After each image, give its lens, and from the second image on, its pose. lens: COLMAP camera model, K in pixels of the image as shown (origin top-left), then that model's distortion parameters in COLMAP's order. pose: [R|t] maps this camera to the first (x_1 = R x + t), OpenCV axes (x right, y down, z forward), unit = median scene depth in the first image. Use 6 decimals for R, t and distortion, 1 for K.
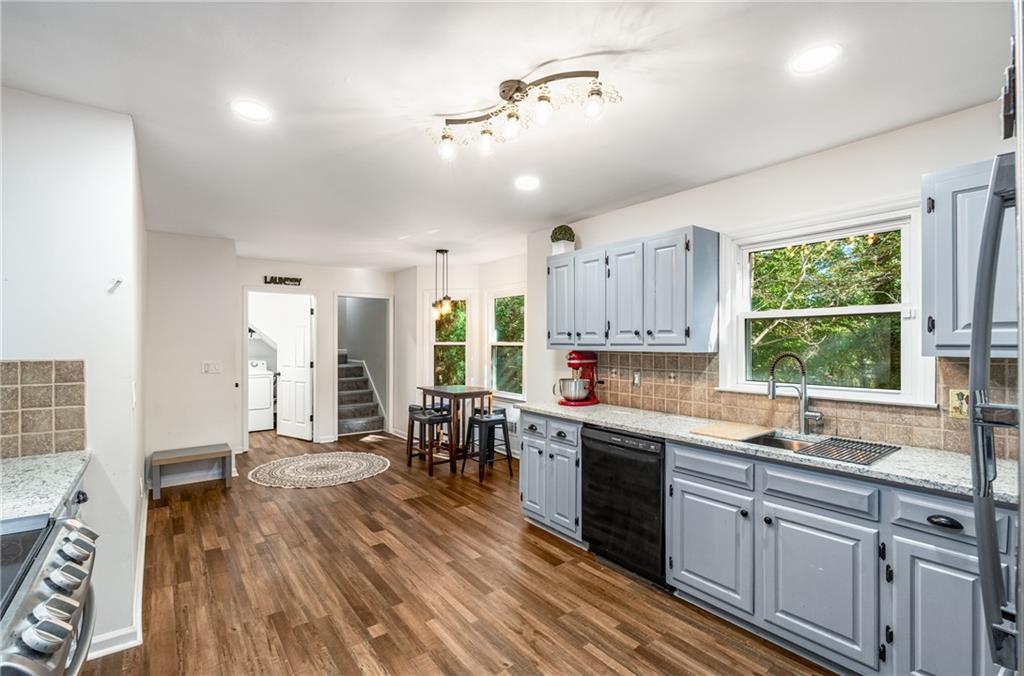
lens RADIAL K [[453.8, 0, 507.9], [0, 453.8, 340.2], [0, 0, 1]] dist [-0.004547, 0.000038]
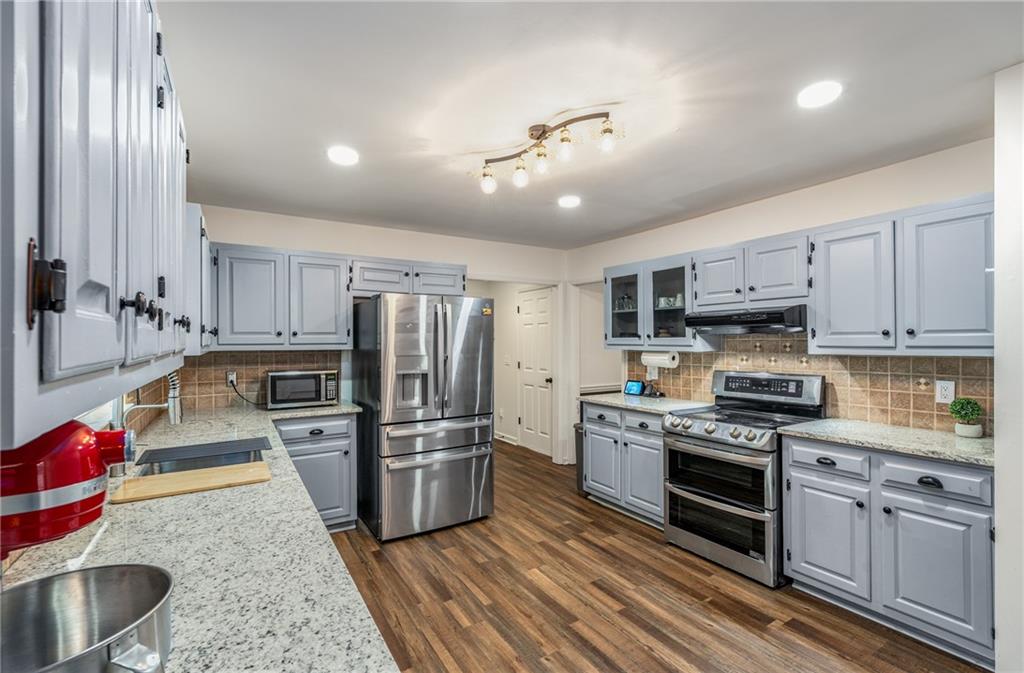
lens RADIAL K [[456.1, 0, 515.9], [0, 456.1, 339.2], [0, 0, 1]] dist [0.000650, 0.000139]
pose [[-0.995965, 0.001608, 0.089725, -0.017912], [0.001024, 0.999978, -0.006557, 0.000831], [-0.089734, -0.006439, -0.995945, 1.315197]]
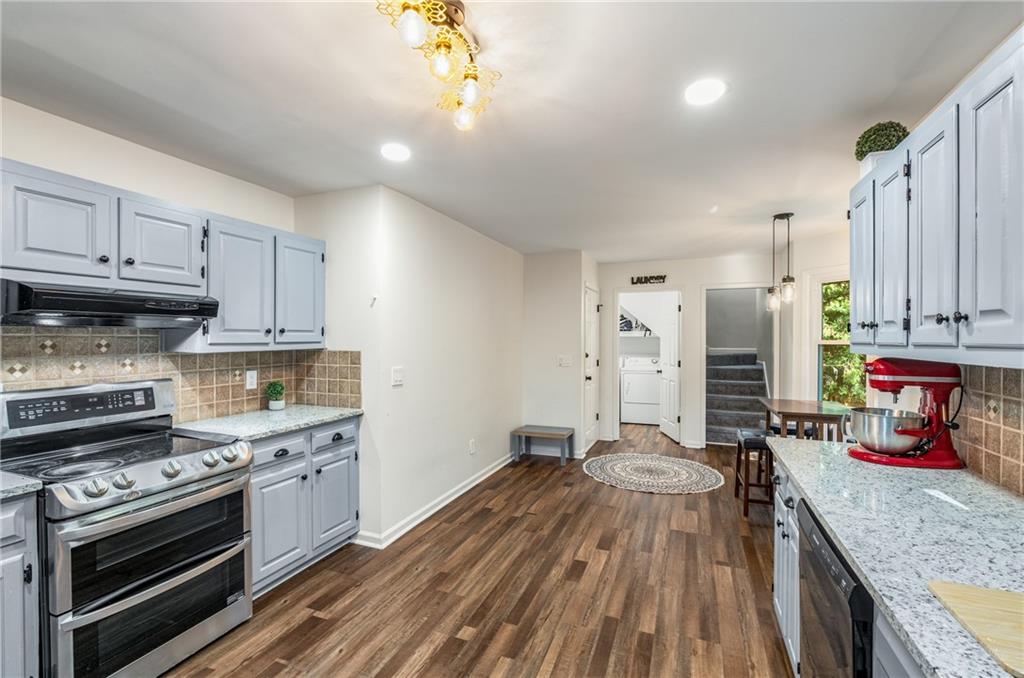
lens RADIAL K [[453.8, 0, 507.9], [0, 453.8, 341.2], [0, 0, 1]] dist [-0.004547, 0.000038]
pose [[0.510811, 0.003790, -0.859684, 0.433553], [0.001748, 0.999984, 0.005447, 0.001439], [0.859691, -0.004285, 0.510796, 0.416677]]
